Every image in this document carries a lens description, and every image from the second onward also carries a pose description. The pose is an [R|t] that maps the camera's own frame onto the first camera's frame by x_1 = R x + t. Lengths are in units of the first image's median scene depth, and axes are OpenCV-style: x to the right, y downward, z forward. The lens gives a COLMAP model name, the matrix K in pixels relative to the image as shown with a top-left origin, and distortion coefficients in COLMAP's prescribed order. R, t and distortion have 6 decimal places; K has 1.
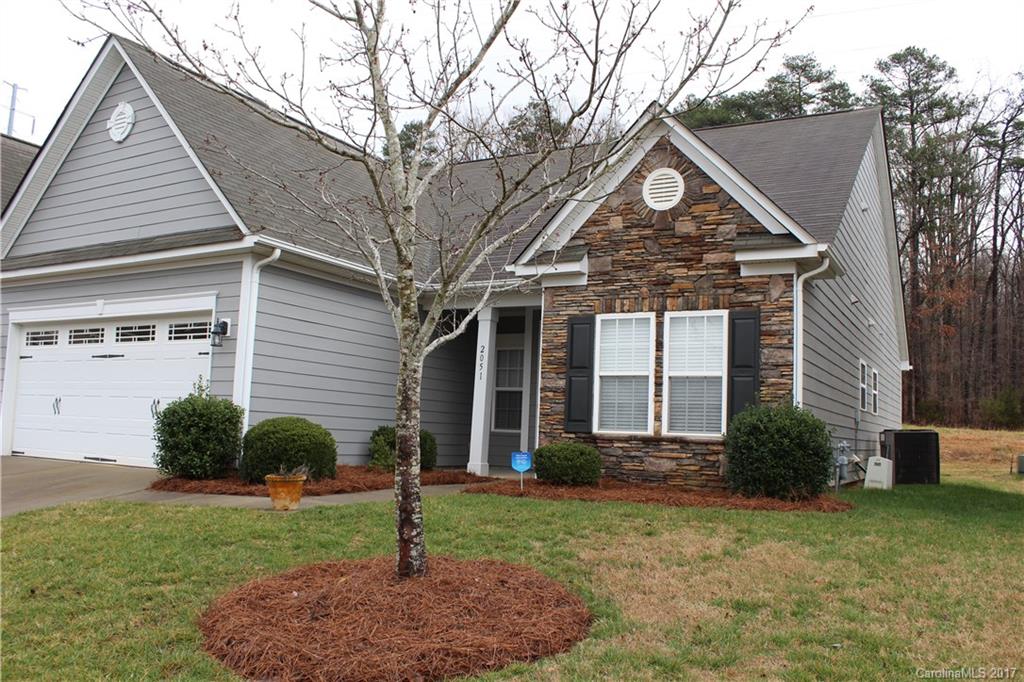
lens RADIAL K [[844.3, 0, 512.0], [0, 844.3, 341.0], [0, 0, 1]] dist [-0.157234, 0.148154]
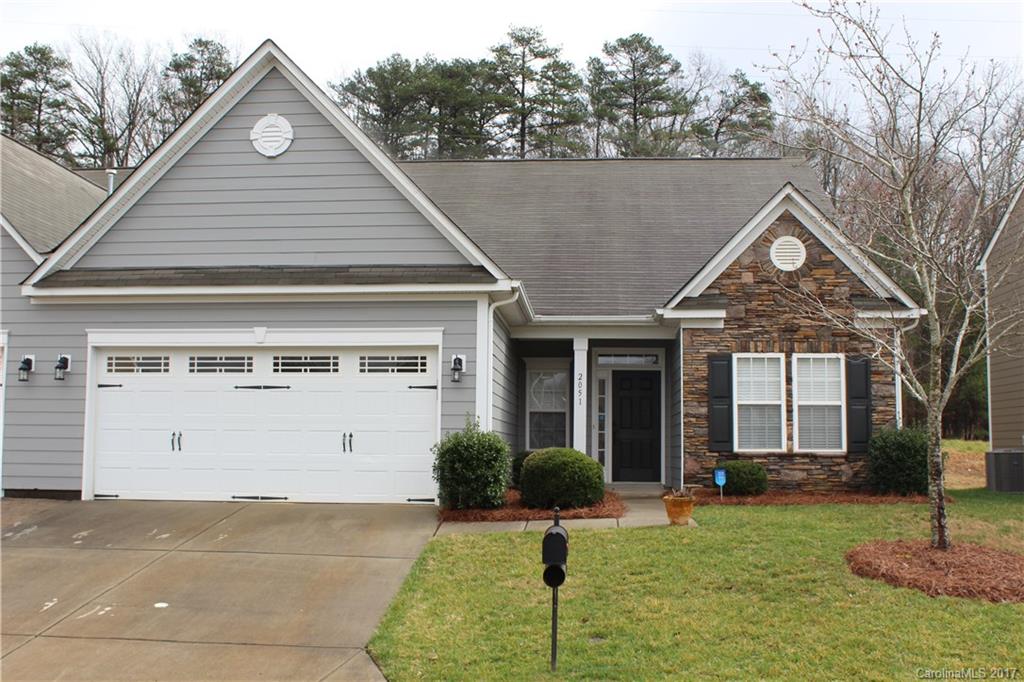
lens RADIAL K [[1040.1, 0, 512.0], [0, 1040.1, 341.0], [0, 0, 1]] dist [-0.085142, 0.000508]
pose [[0.904797, 0.014256, 0.425604, -0.832442], [-0.020323, 0.999746, 0.009718, -0.058109], [-0.425357, -0.017442, 0.904857, -0.211868]]
